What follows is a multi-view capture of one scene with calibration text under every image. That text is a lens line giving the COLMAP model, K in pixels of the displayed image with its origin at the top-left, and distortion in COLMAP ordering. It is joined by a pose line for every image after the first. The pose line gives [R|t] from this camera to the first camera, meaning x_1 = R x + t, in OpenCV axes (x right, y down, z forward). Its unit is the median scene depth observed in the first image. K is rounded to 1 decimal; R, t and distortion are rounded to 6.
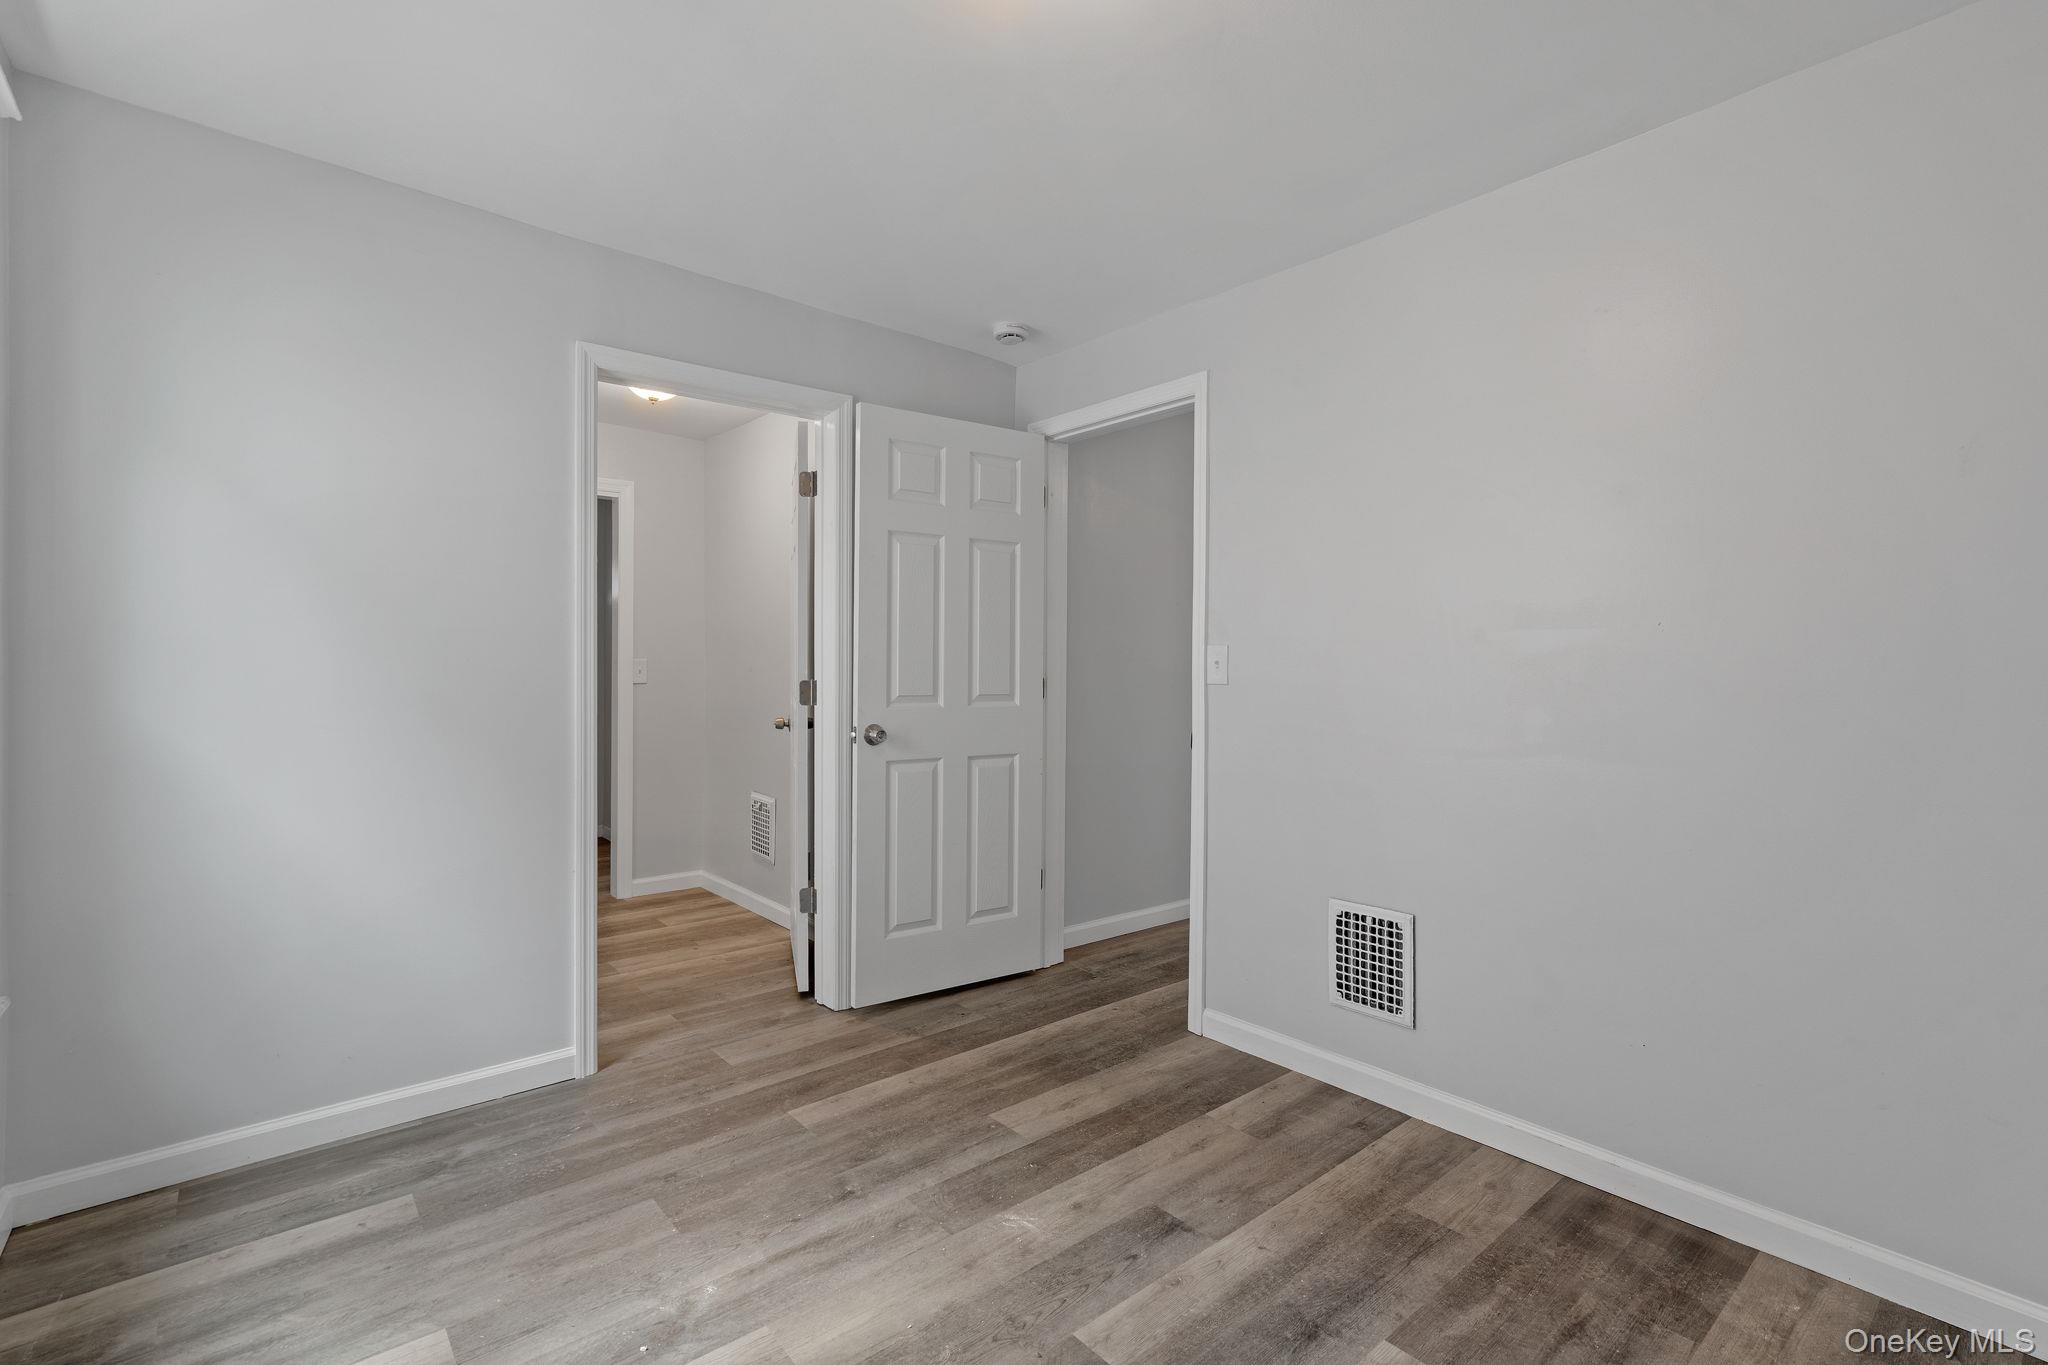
lens RADIAL K [[929.6, 0, 1025.5], [0, 929.6, 664.8], [0, 0, 1]] dist [-0.002746, 0.000673]
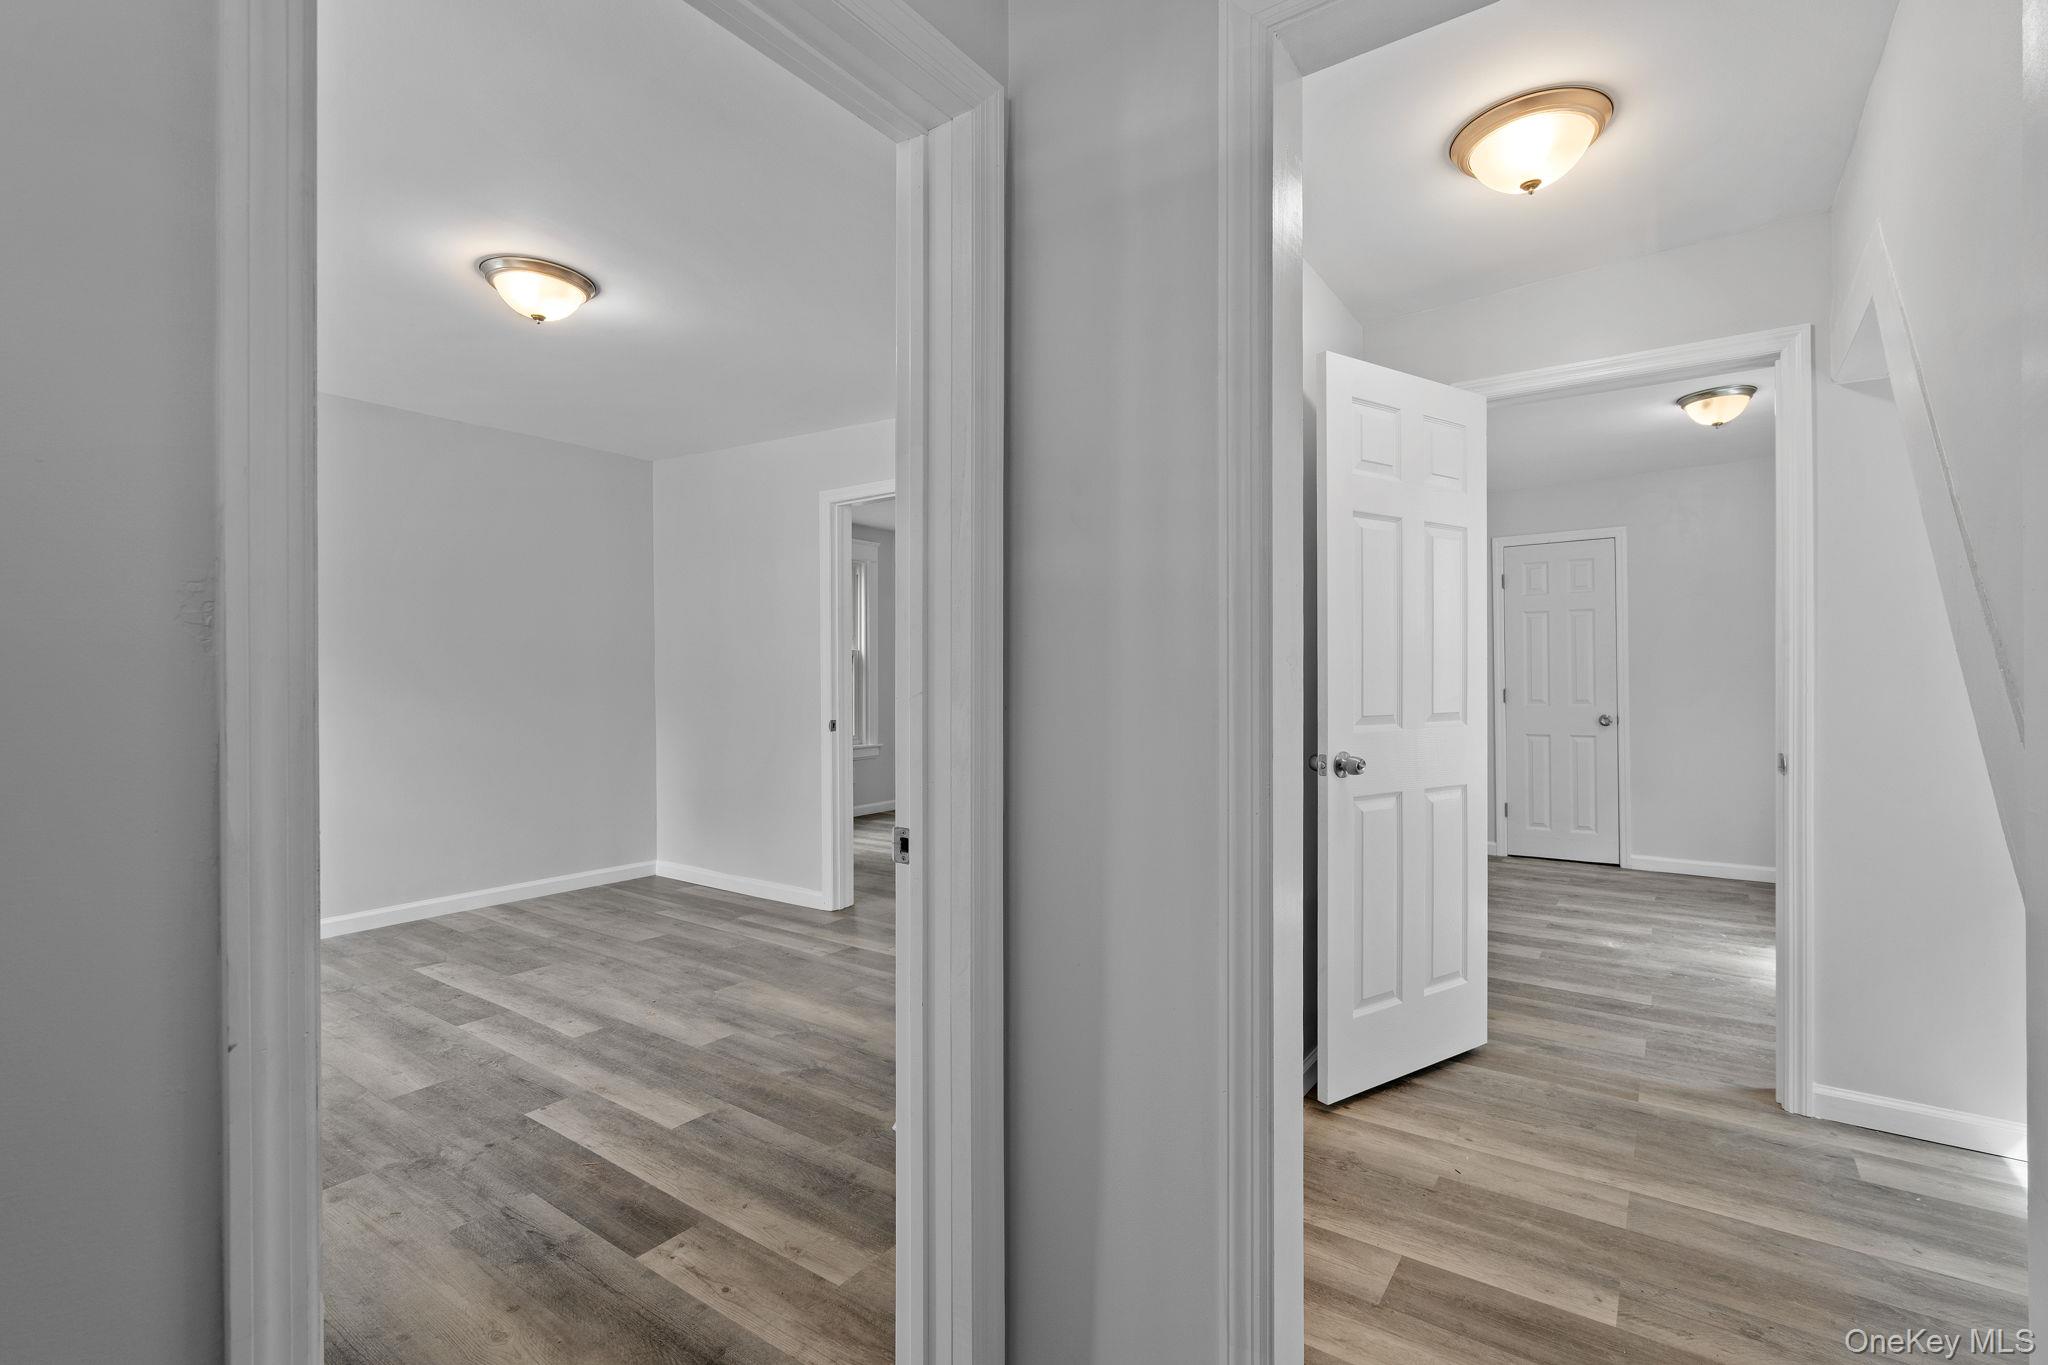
lens RADIAL K [[929.6, 0, 1025.5], [0, 929.6, 664.8], [0, 0, 1]] dist [-0.002746, 0.000673]
pose [[-0.252528, 0.008683, 0.967551, -1.248509], [0.002823, 0.999962, -0.008237, 0.001800], [-0.967586, 0.000651, -0.252543, 2.080618]]
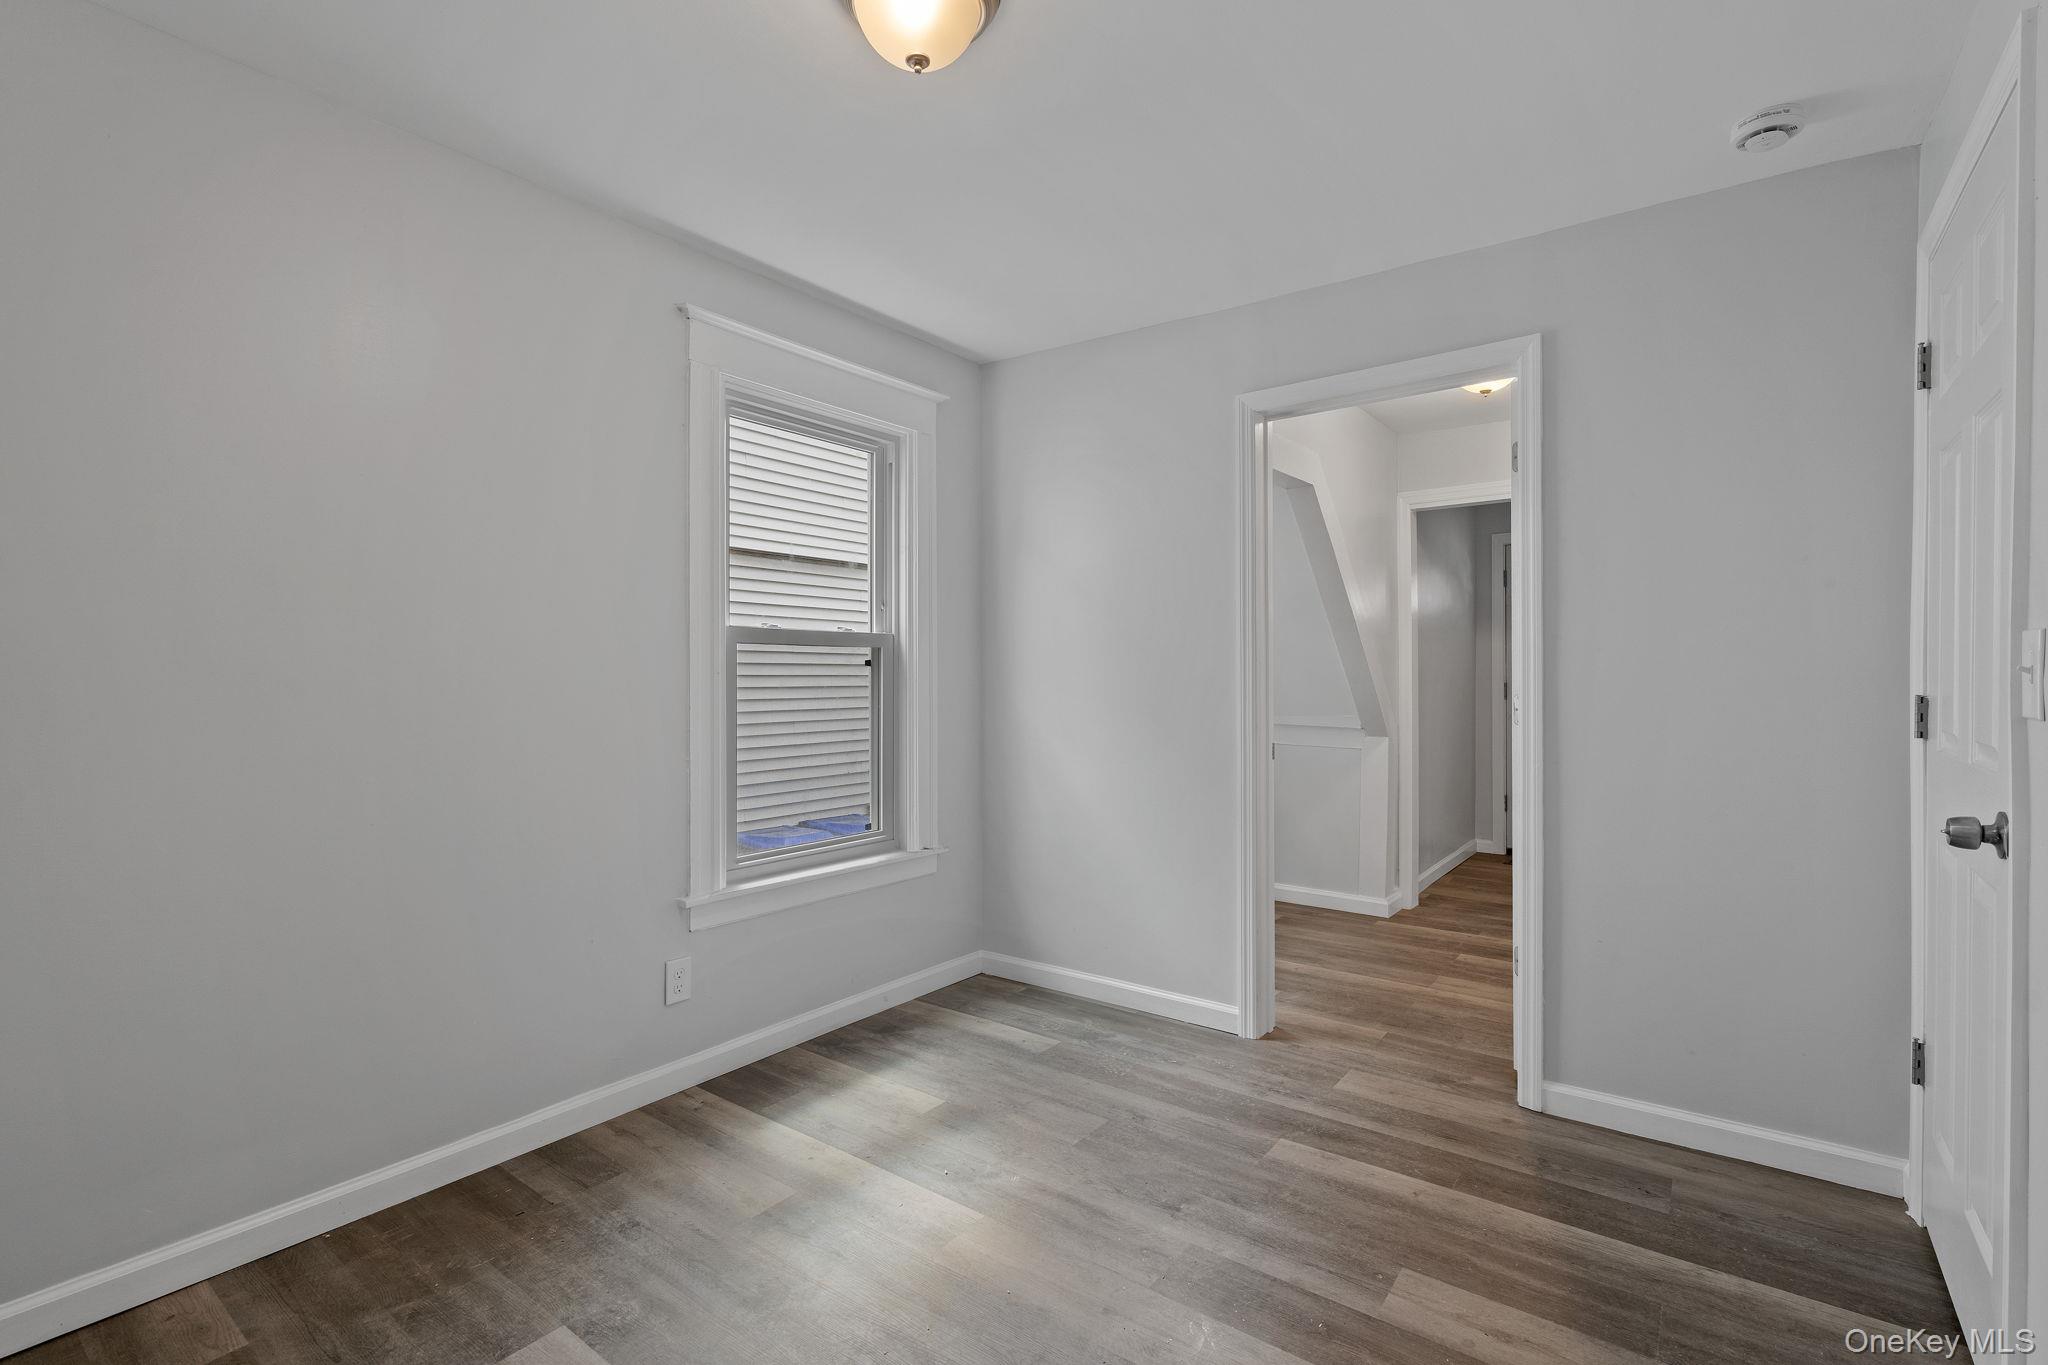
lens RADIAL K [[929.6, 0, 1025.5], [0, 929.6, 664.8], [0, 0, 1]] dist [-0.002746, 0.000673]
pose [[0.221749, -0.014959, -0.974989, 0.595893], [0.004230, 0.999888, -0.014379, 0.002719], [0.975095, -0.000936, 0.221787, 0.498361]]
